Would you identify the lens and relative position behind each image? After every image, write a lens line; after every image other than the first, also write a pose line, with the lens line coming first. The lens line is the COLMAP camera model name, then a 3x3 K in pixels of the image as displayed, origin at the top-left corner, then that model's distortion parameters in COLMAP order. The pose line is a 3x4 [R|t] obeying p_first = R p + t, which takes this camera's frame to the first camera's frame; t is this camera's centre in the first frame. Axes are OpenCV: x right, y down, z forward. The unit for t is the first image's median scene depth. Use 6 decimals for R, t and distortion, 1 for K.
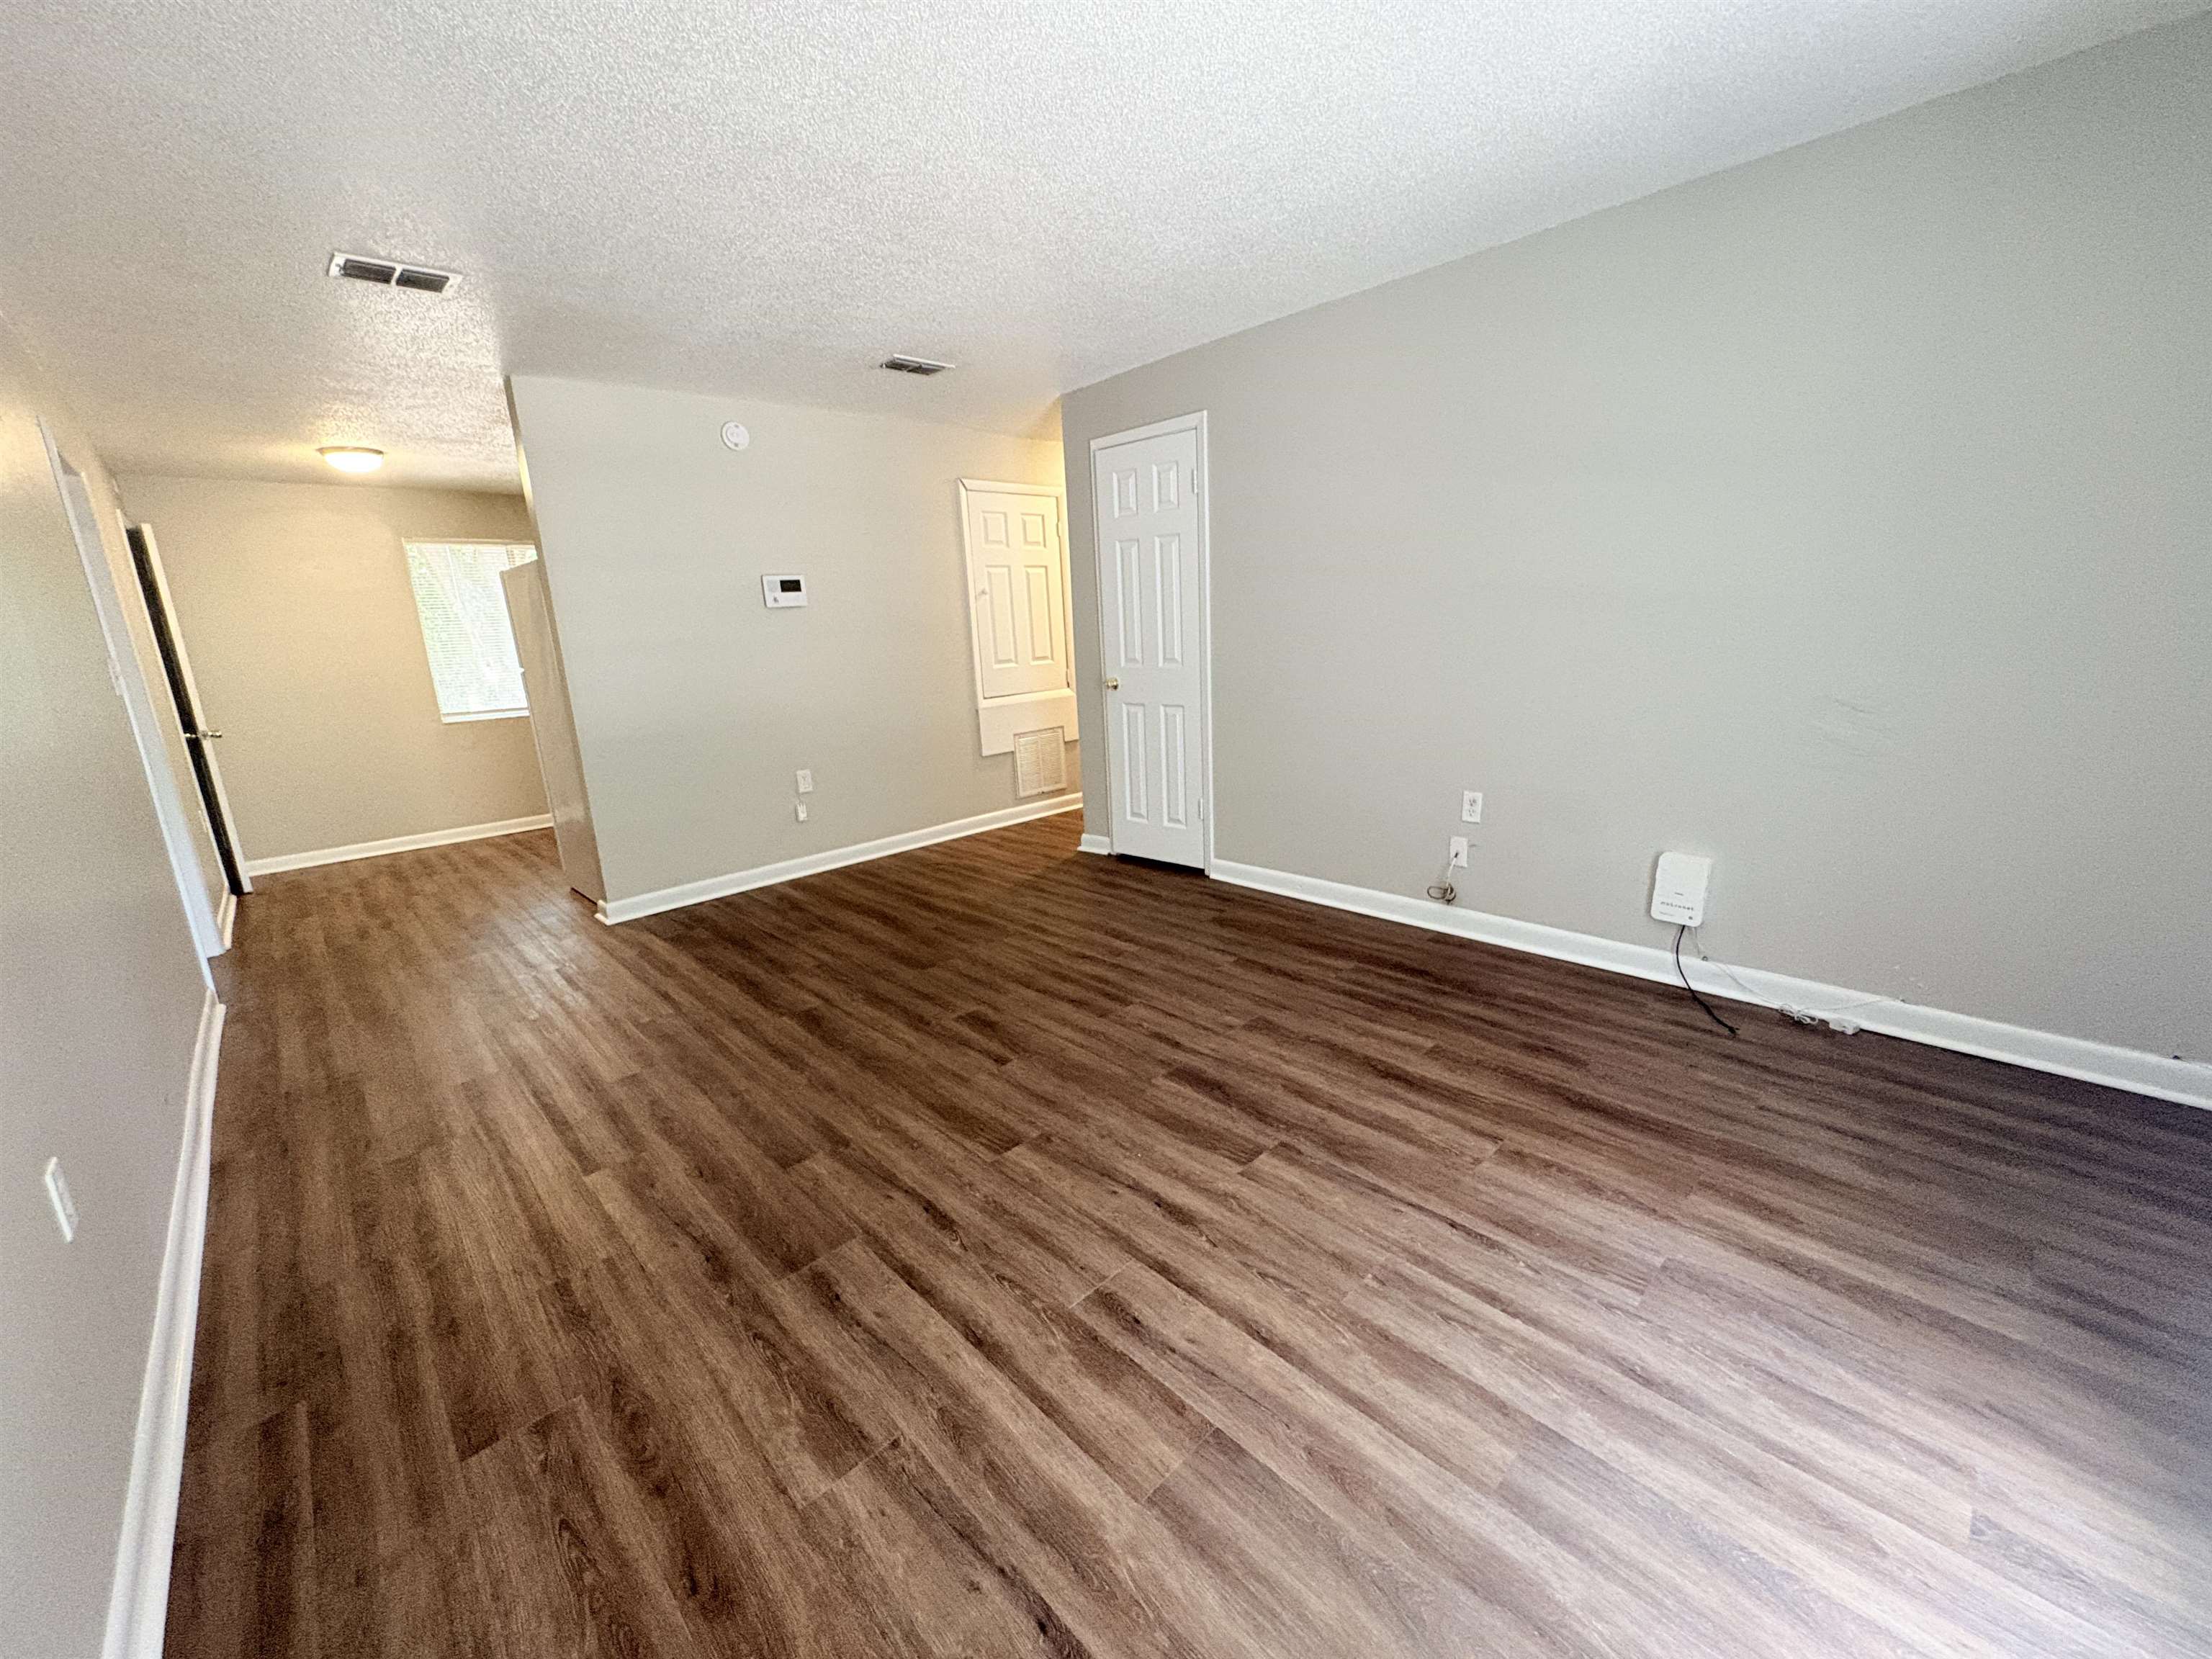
lens RADIAL K [[883.5, 0, 1105.4], [0, 883.5, 830.8], [0, 0, 1]] dist [0.000422, 0.000395]
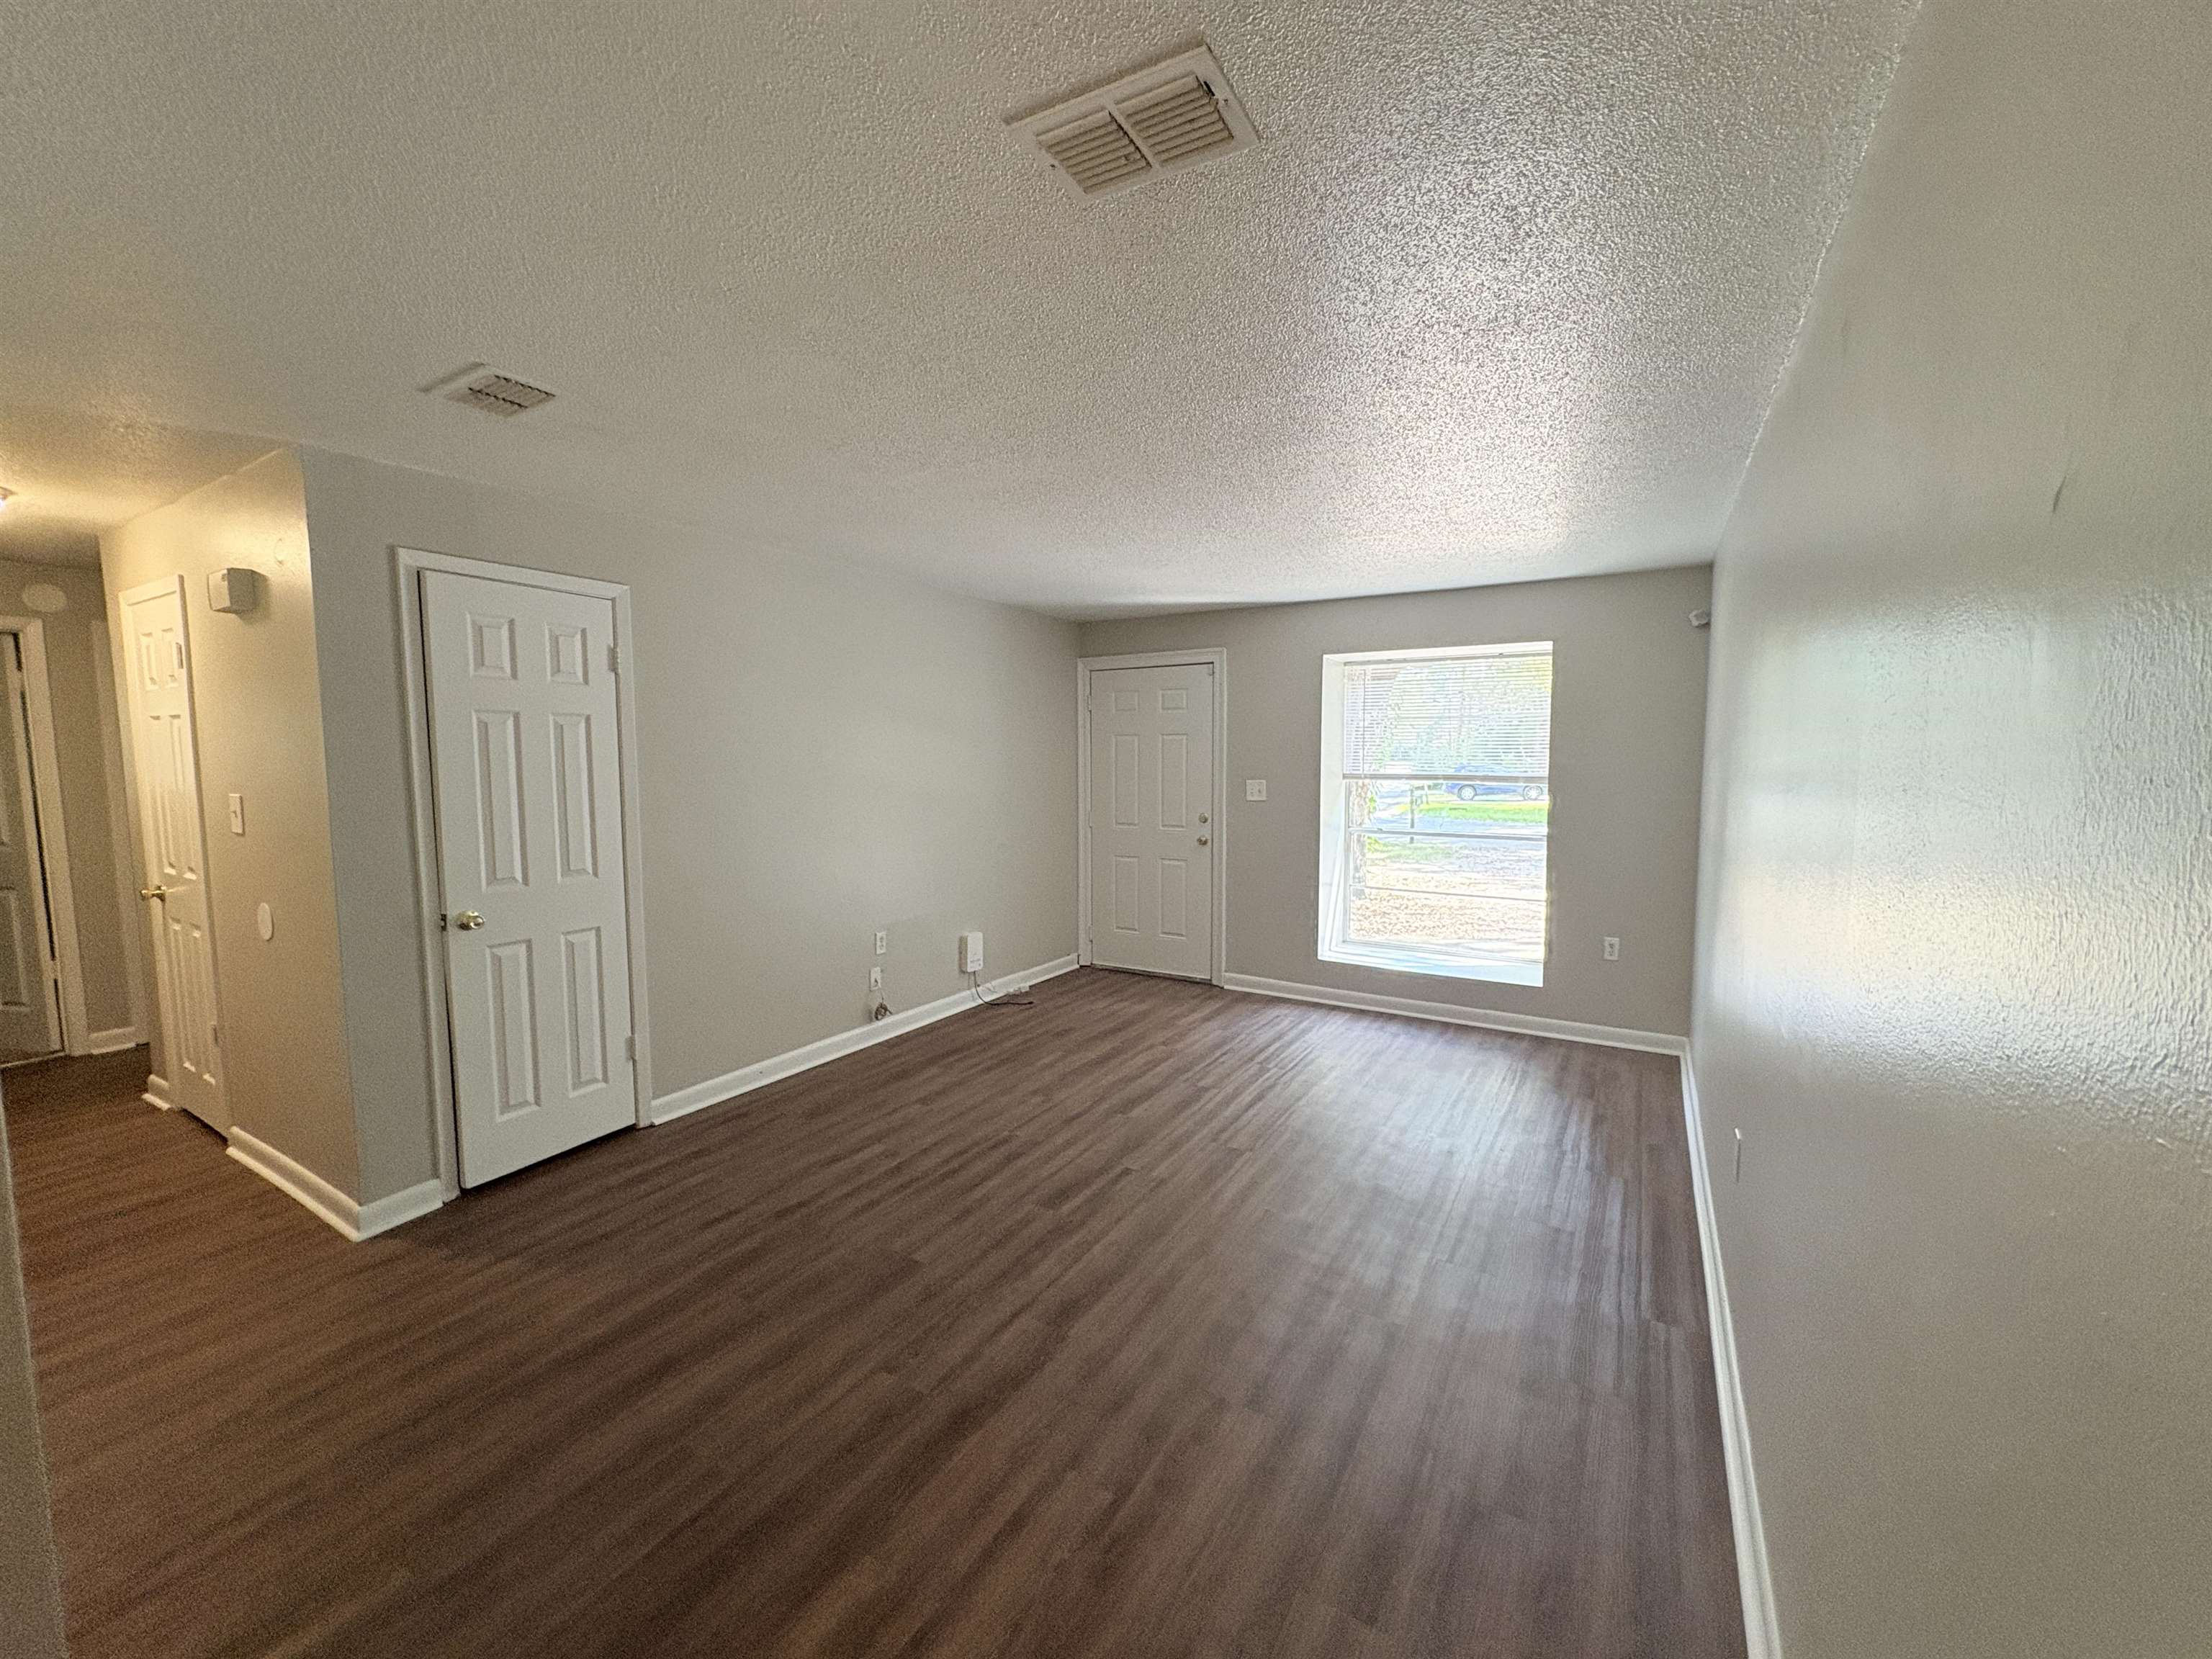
lens RADIAL K [[883.5, 0, 1107.7], [0, 883.5, 828.1], [0, 0, 1]] dist [0.000422, 0.000395]
pose [[-0.266953, -0.032340, 0.963167, -1.246591], [0.237130, 0.966505, 0.098175, -0.312807], [-0.934080, 0.254603, -0.250342, 1.205633]]
